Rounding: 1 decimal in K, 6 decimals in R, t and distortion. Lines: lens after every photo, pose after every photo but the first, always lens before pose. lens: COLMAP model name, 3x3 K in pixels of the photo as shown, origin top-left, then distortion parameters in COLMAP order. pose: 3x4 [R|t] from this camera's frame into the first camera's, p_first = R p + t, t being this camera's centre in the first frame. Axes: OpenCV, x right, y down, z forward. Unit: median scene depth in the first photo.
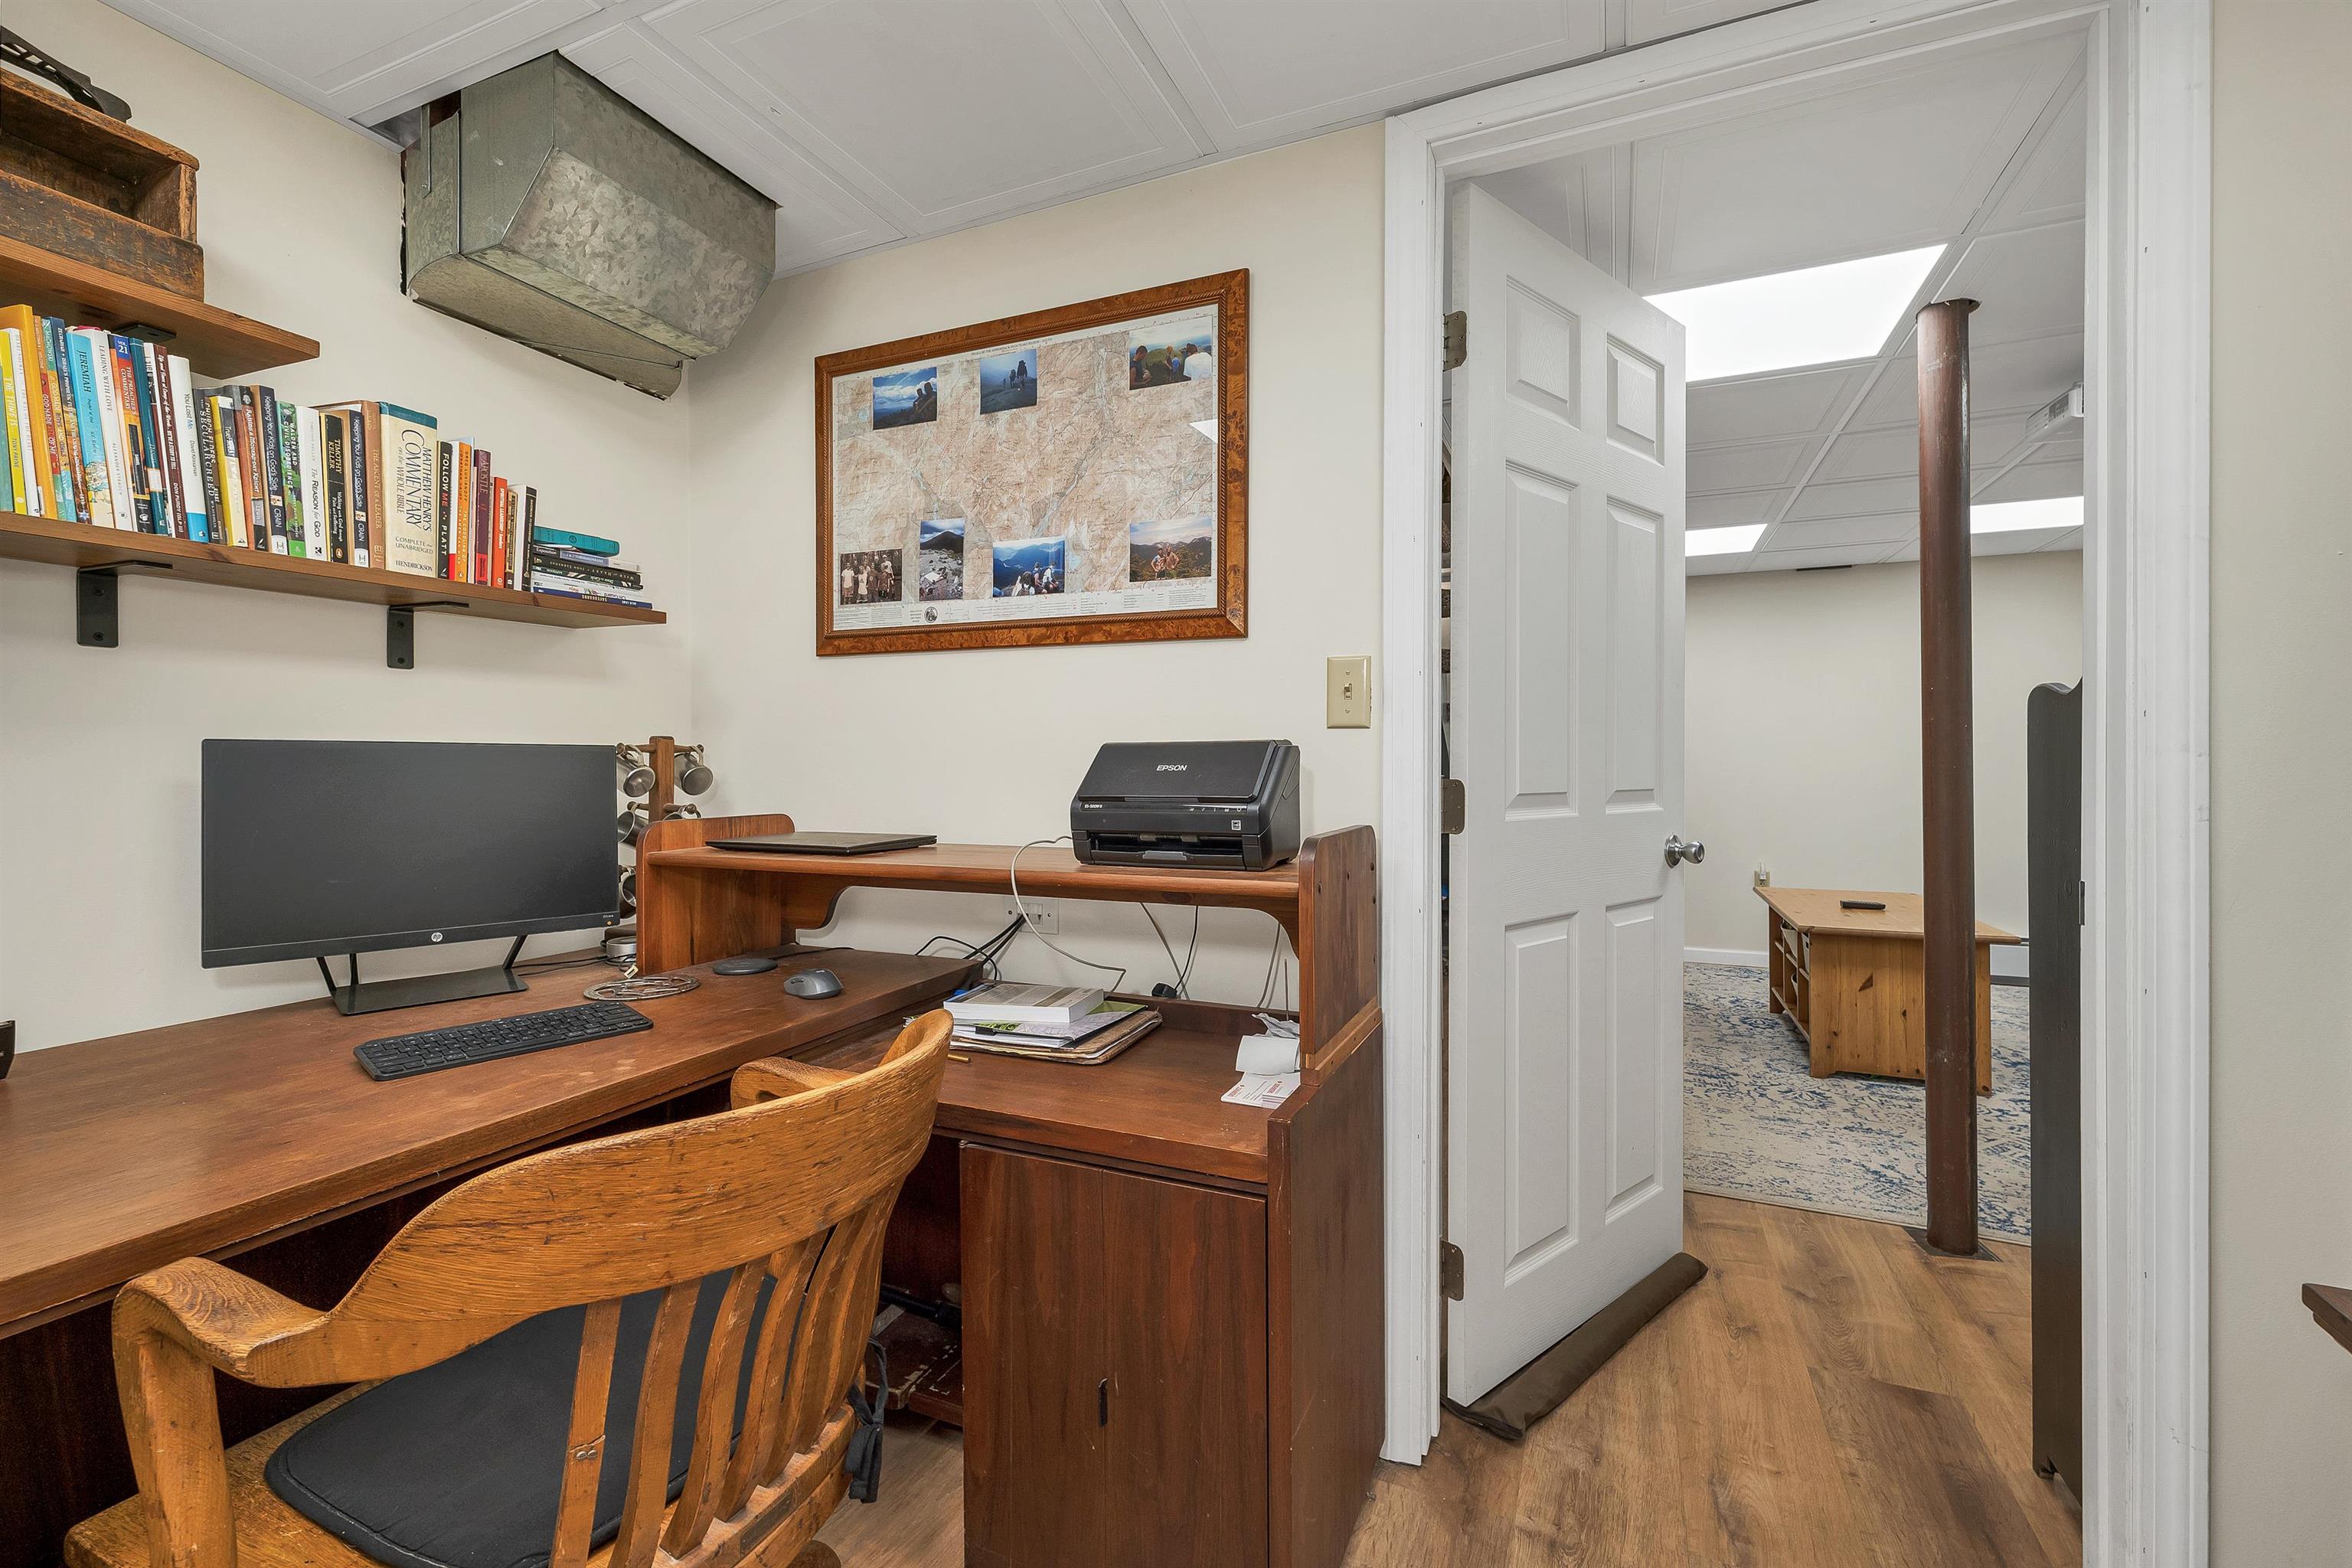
lens RADIAL K [[997.3, 0, 1190.2], [0, 997.3, 763.3], [0, 0, 1]] dist [0.002913, -0.000534]
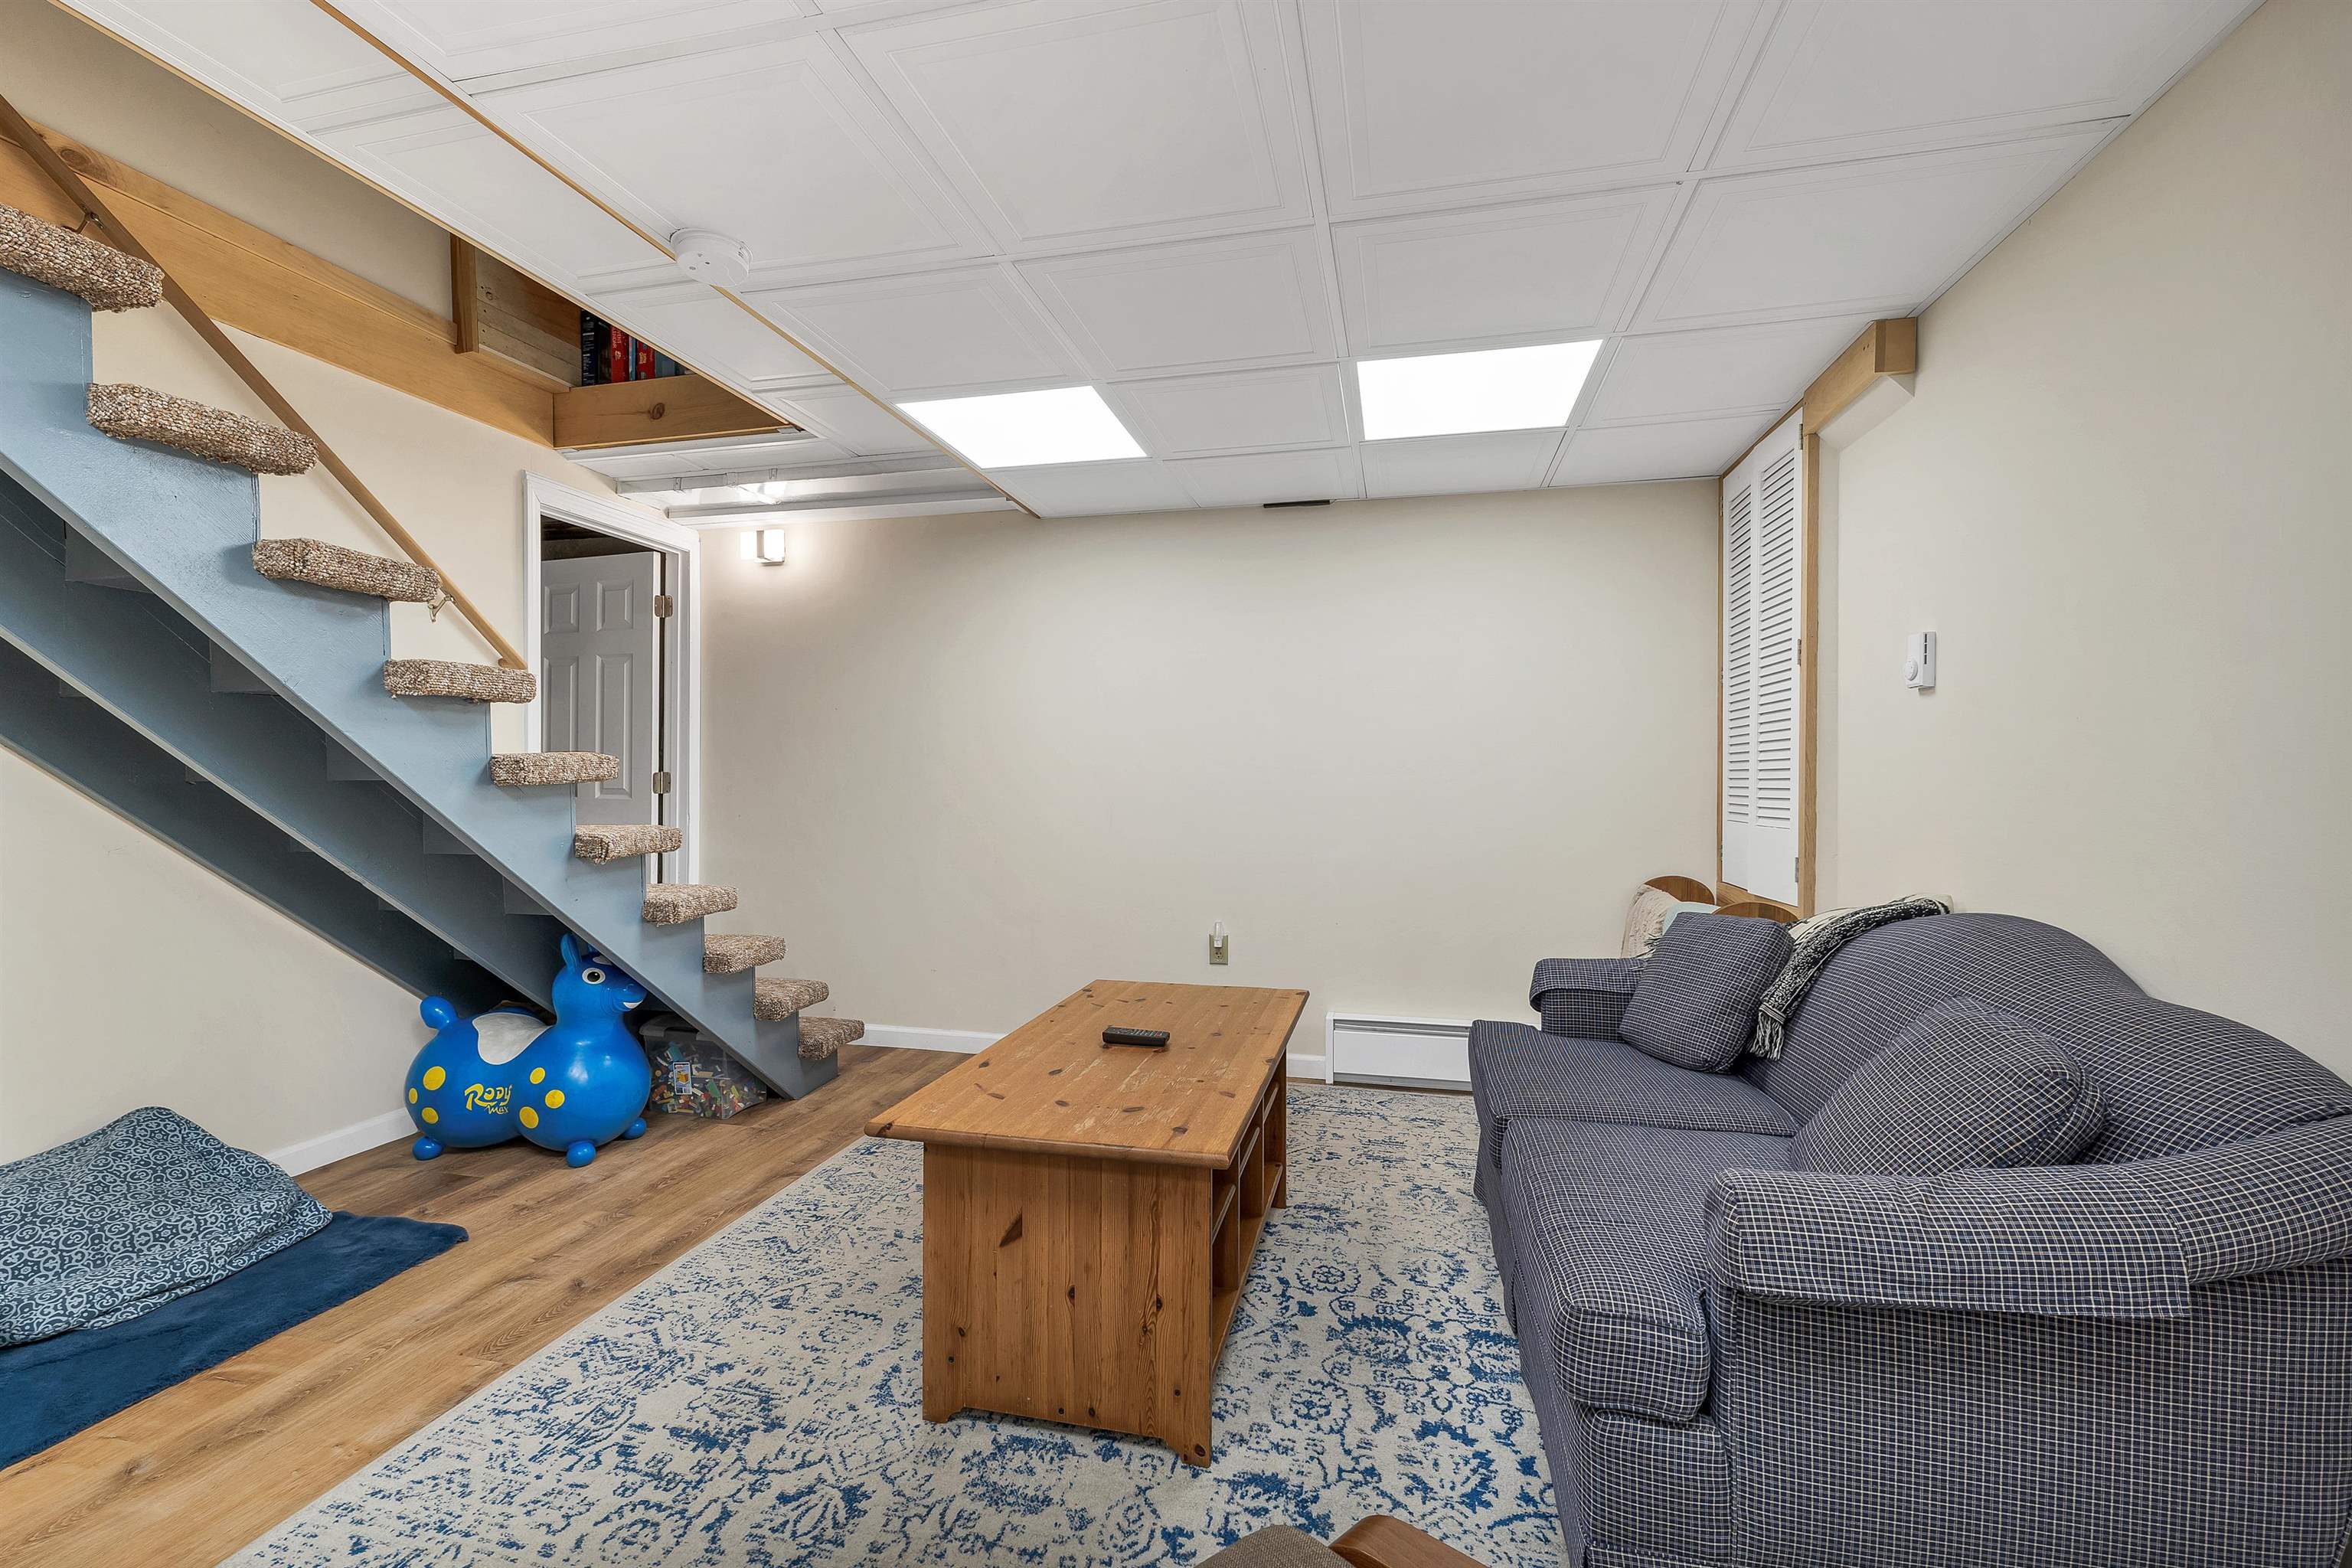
lens RADIAL K [[997.3, 0, 1182.0], [0, 997.3, 777.2], [0, 0, 1]] dist [0.002913, -0.000534]
pose [[0.984217, 0.005362, 0.176883, 0.692991], [-0.005624, 0.999984, 0.000979, -0.005969], [-0.176874, -0.001958, 0.984231, 0.514673]]
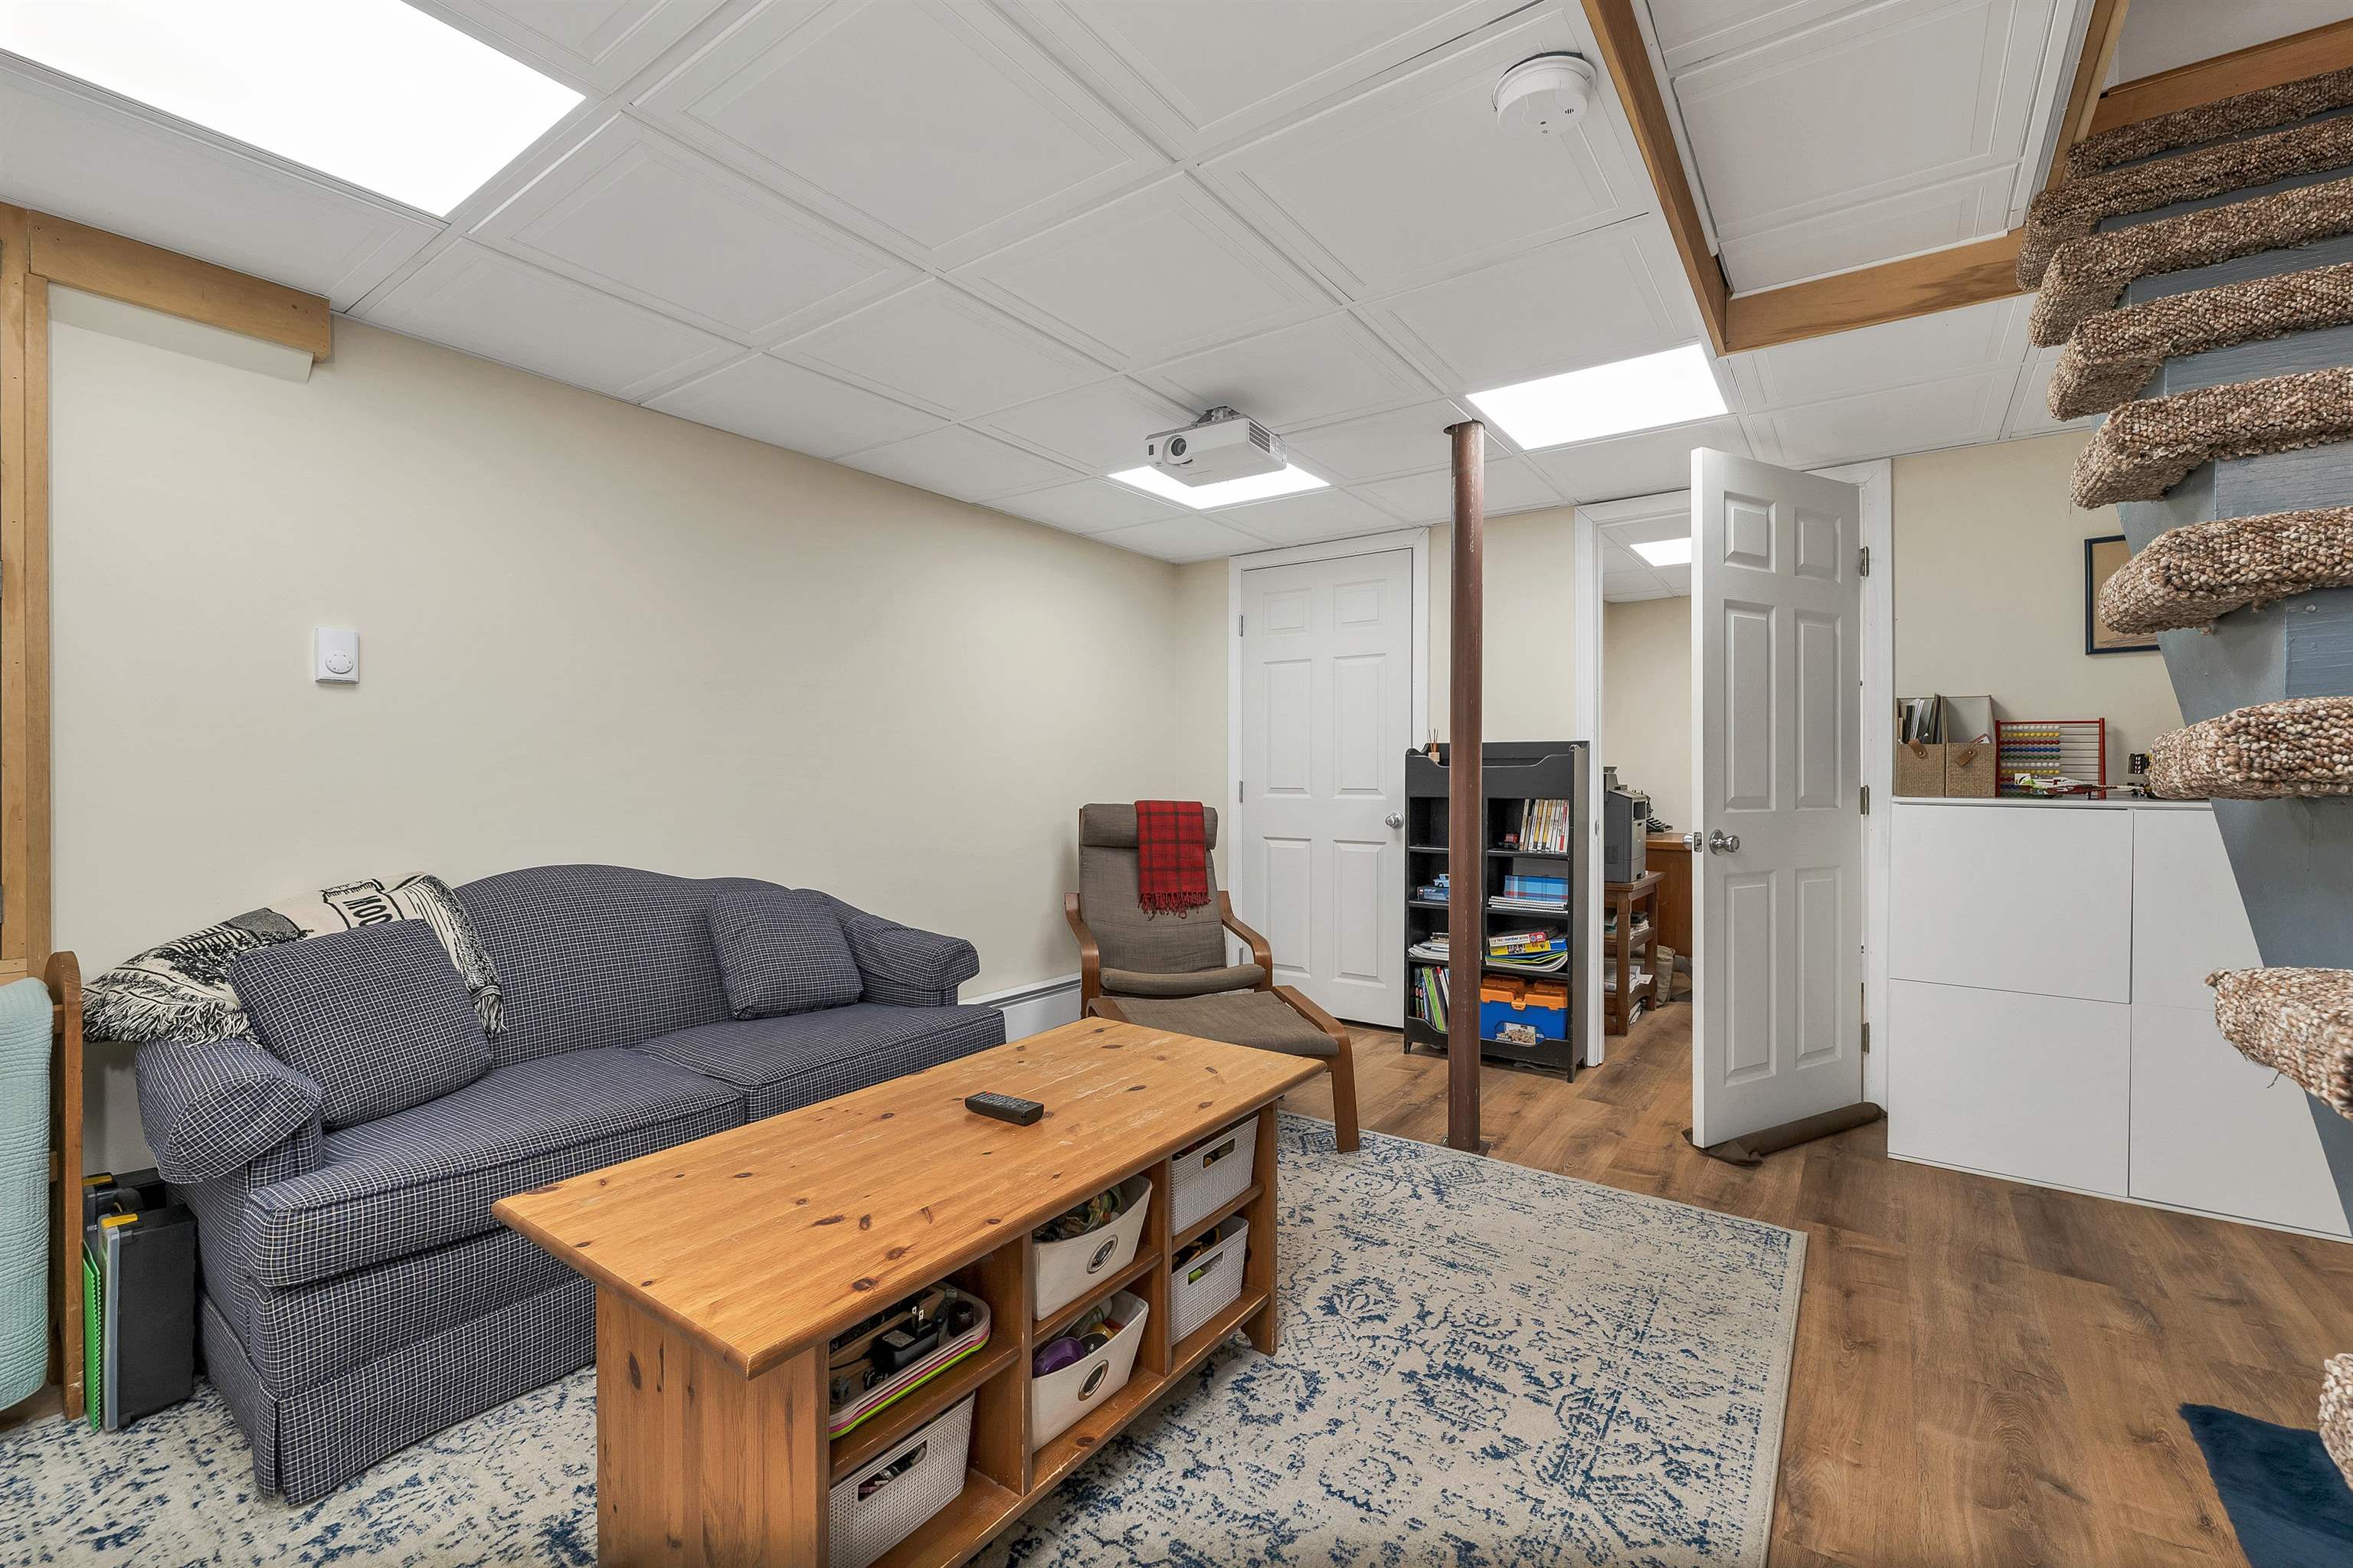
lens RADIAL K [[997.8, 0, 1179.5], [0, 997.8, 782.6], [0, 0, 1]] dist [0.002913, -0.000534]
pose [[-0.977736, -0.004075, 0.209801, 0.588808], [-0.002893, 0.999978, 0.005943, -0.002623], [-0.209821, 0.005204, -0.977726, 1.627237]]
